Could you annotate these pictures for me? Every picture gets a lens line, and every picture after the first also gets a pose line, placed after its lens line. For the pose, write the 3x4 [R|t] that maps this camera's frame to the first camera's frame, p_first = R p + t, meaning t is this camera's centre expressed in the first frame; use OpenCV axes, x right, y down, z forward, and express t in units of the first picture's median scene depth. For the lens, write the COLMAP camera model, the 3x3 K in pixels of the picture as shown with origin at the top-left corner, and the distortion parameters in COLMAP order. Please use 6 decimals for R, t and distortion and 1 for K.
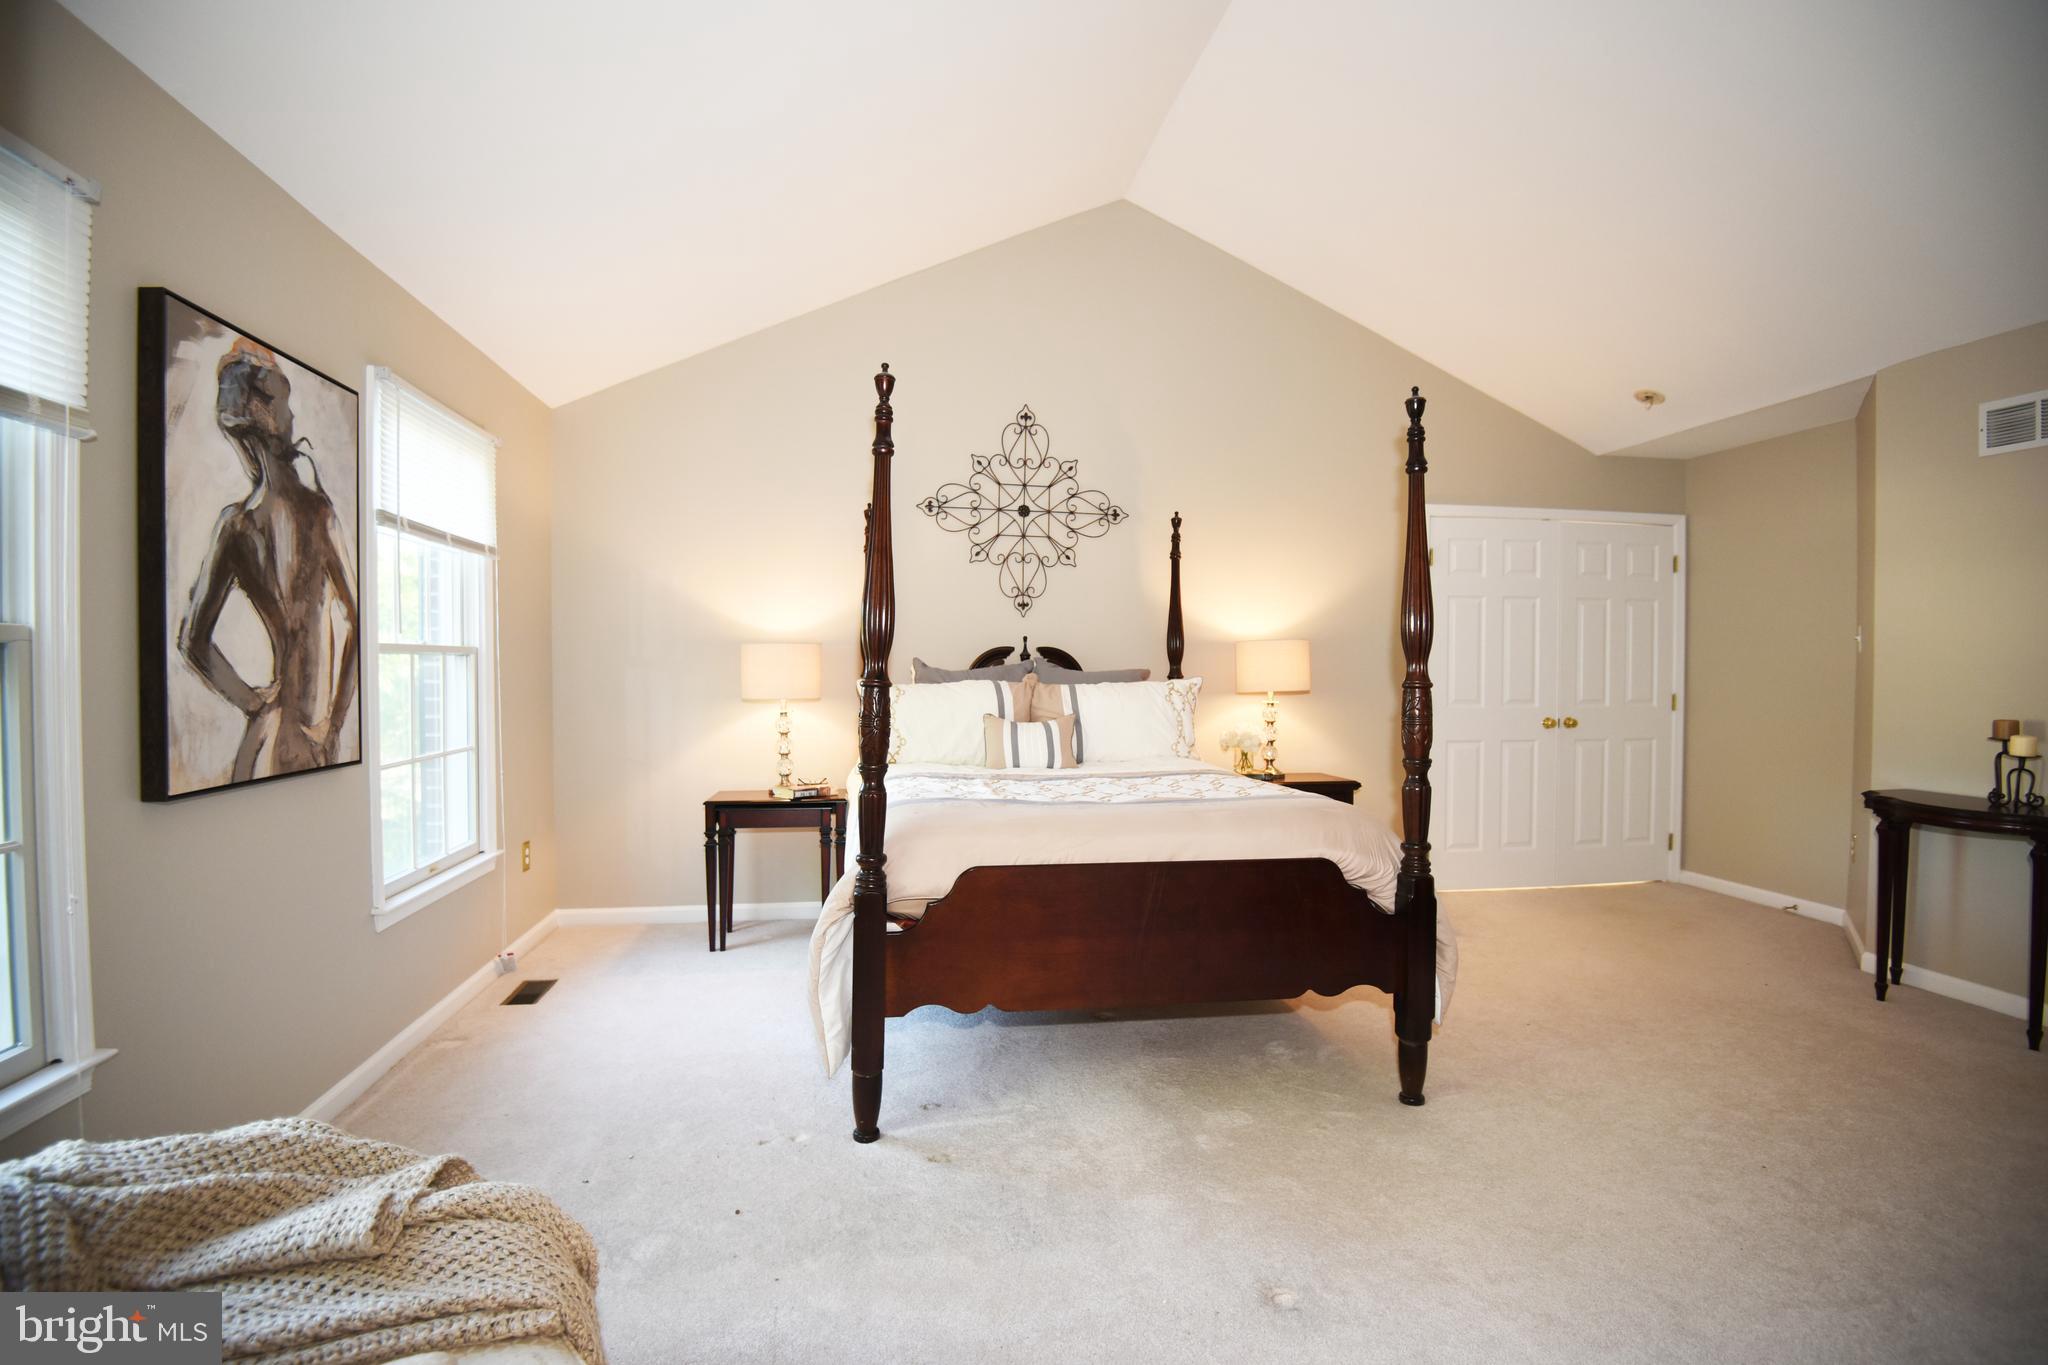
lens RADIAL K [[978.5, 0, 1024.0], [0, 978.5, 682.5], [0, 0, 1]] dist [-0.001229, -0.000581]
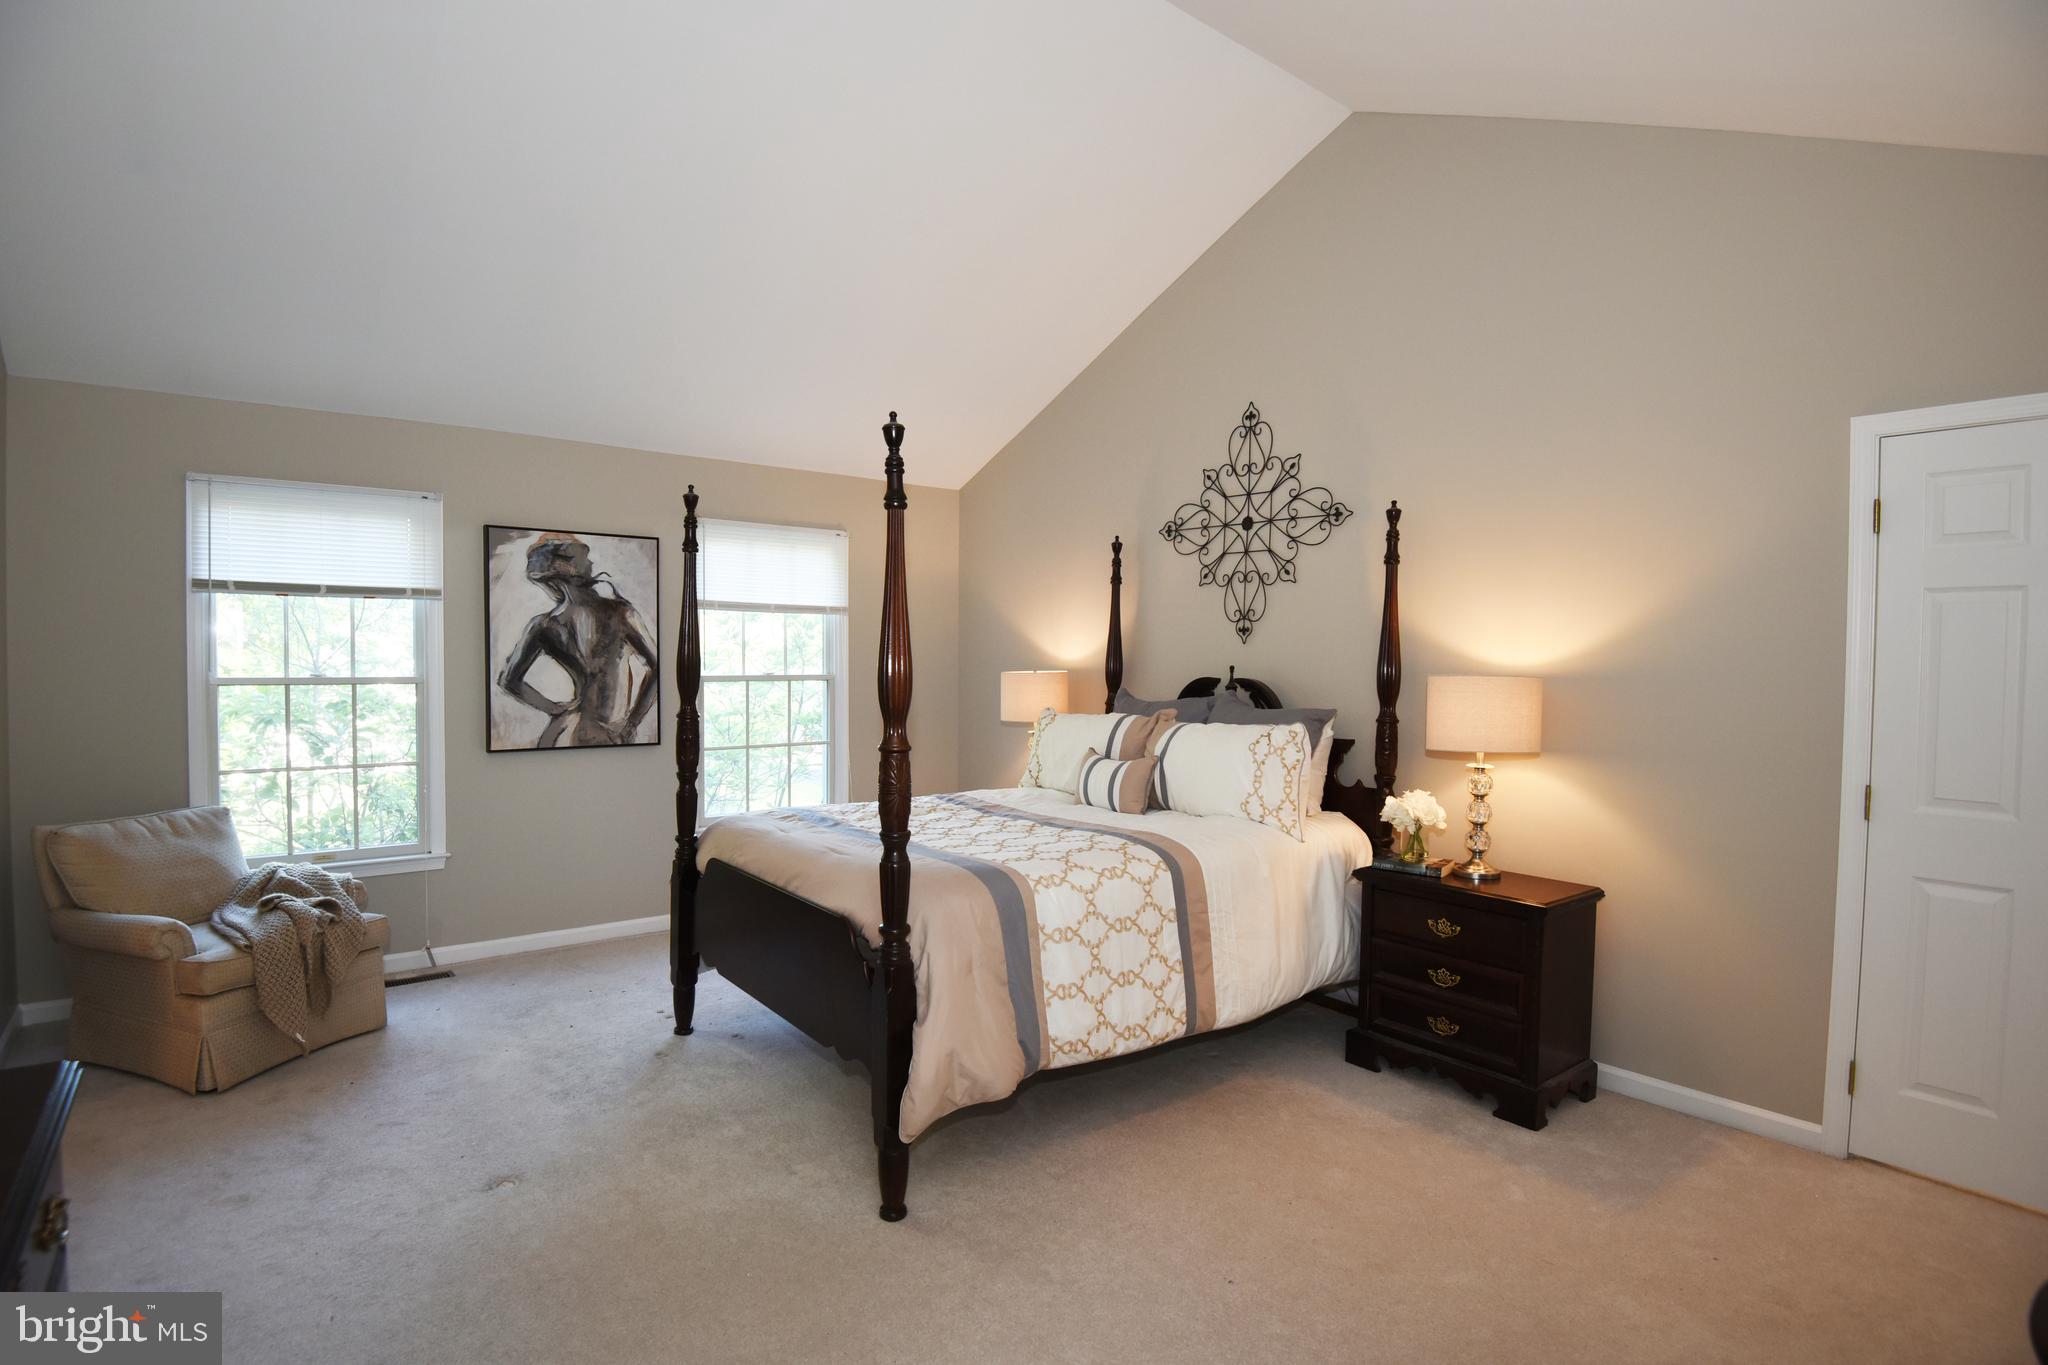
lens RADIAL K [[1024.0, 0, 1013.1], [0, 1024.0, 697.0], [0, 0, 1]] dist [0.000192, -0.000109]
pose [[0.484580, 0.036636, -0.873979, 0.723179], [-0.021296, 0.999321, 0.030083, -0.042480], [0.874488, 0.004035, 0.485031, 0.371629]]
